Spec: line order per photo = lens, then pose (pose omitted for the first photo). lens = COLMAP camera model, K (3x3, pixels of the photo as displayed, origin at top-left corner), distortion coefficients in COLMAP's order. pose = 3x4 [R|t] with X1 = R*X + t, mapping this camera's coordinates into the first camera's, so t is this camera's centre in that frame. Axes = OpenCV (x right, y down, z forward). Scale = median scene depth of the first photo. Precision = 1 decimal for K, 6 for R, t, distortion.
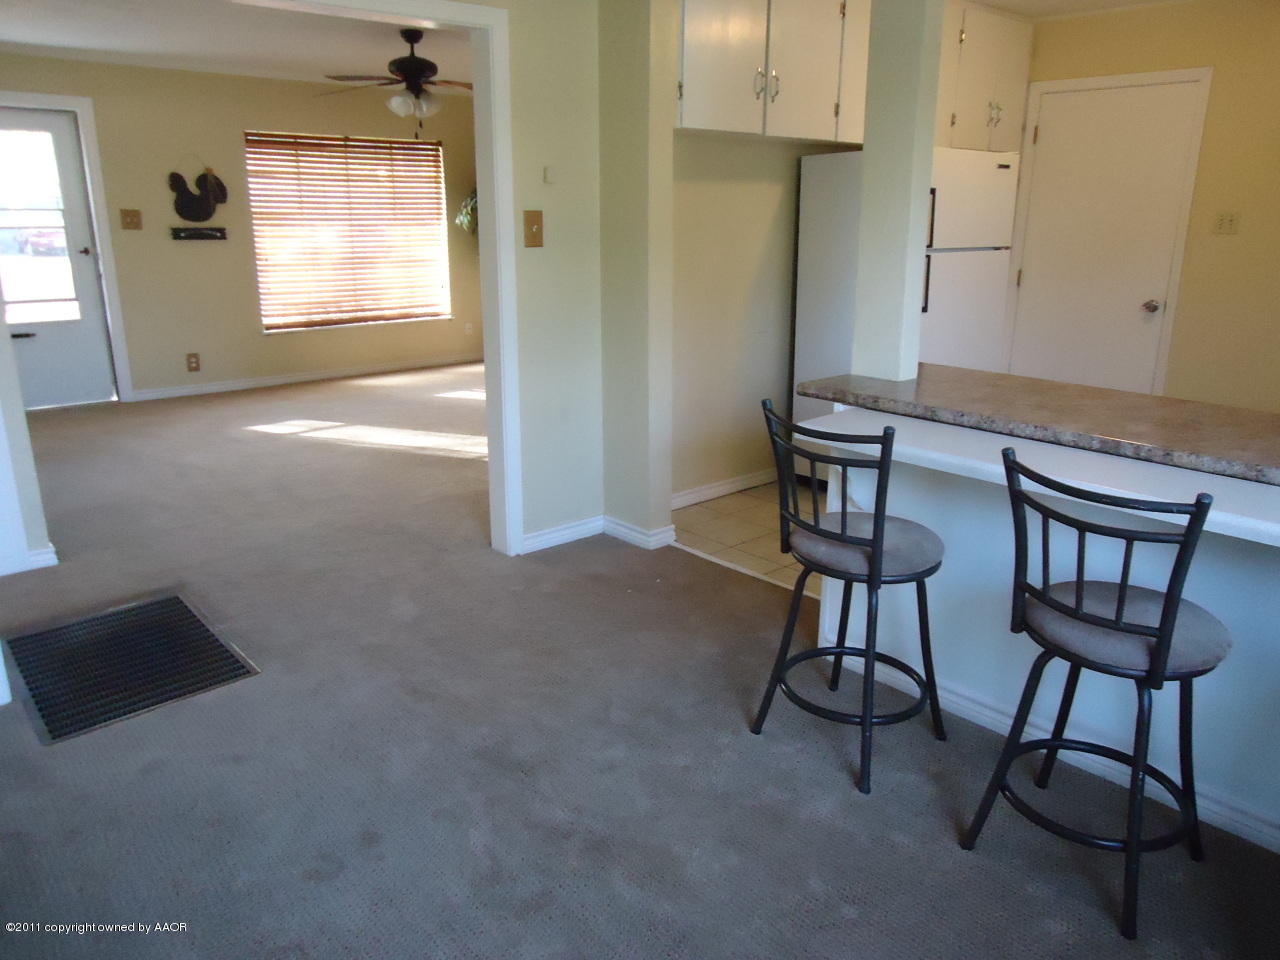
lens RADIAL K [[931.3, 0, 638.1], [0, 931.3, 477.2], [0, 0, 1]] dist [0.003532, -0.007695]
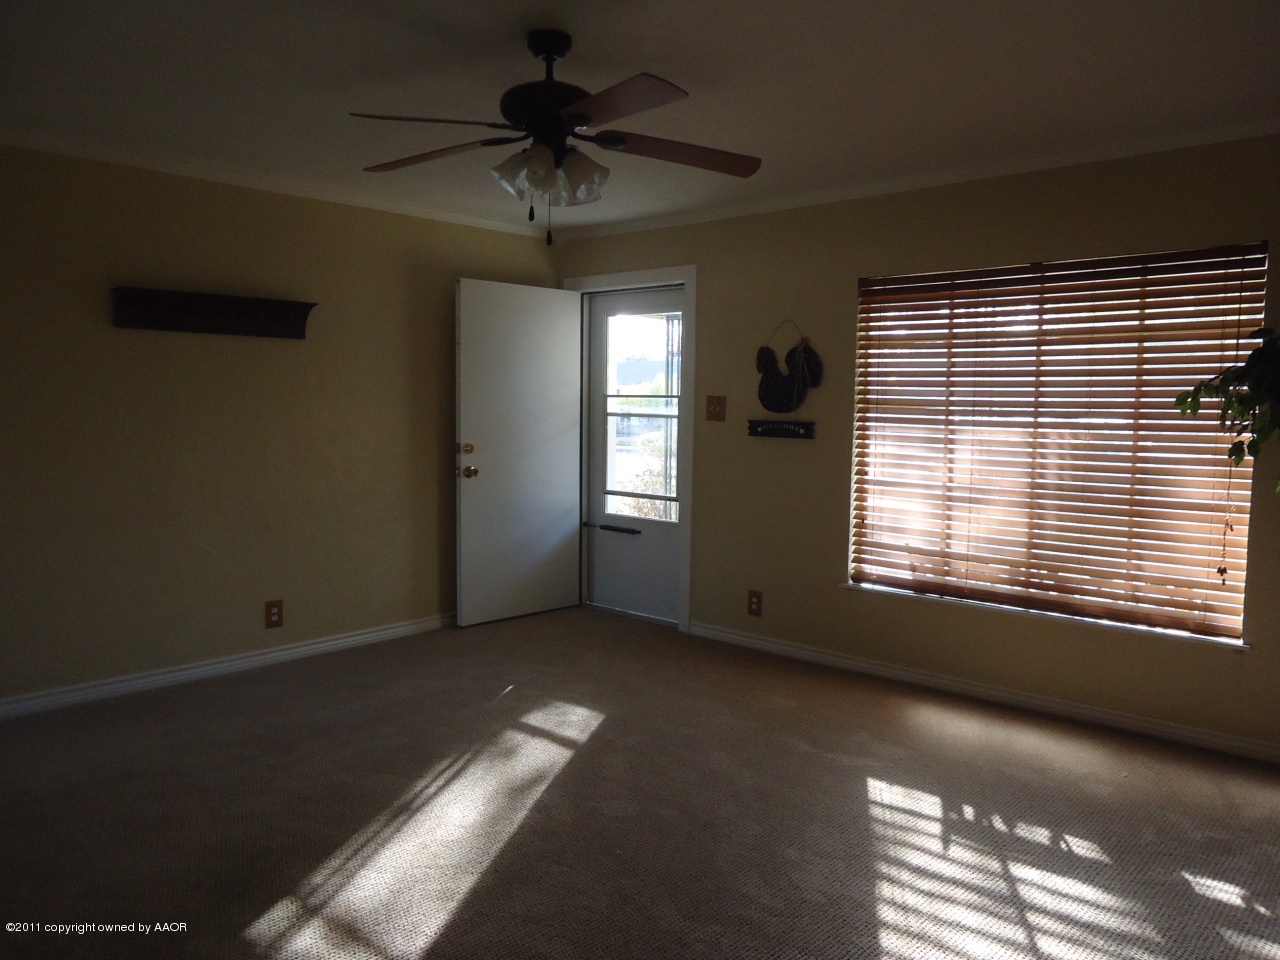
lens RADIAL K [[931.3, 0, 665.4], [0, 931.3, 478.3], [0, 0, 1]] dist [0.003532, -0.007695]
pose [[0.116093, 0.071037, -0.990695, 0.218624], [-0.285558, 0.957714, 0.035210, -0.227135], [0.951304, 0.278813, 0.131469, 0.840772]]
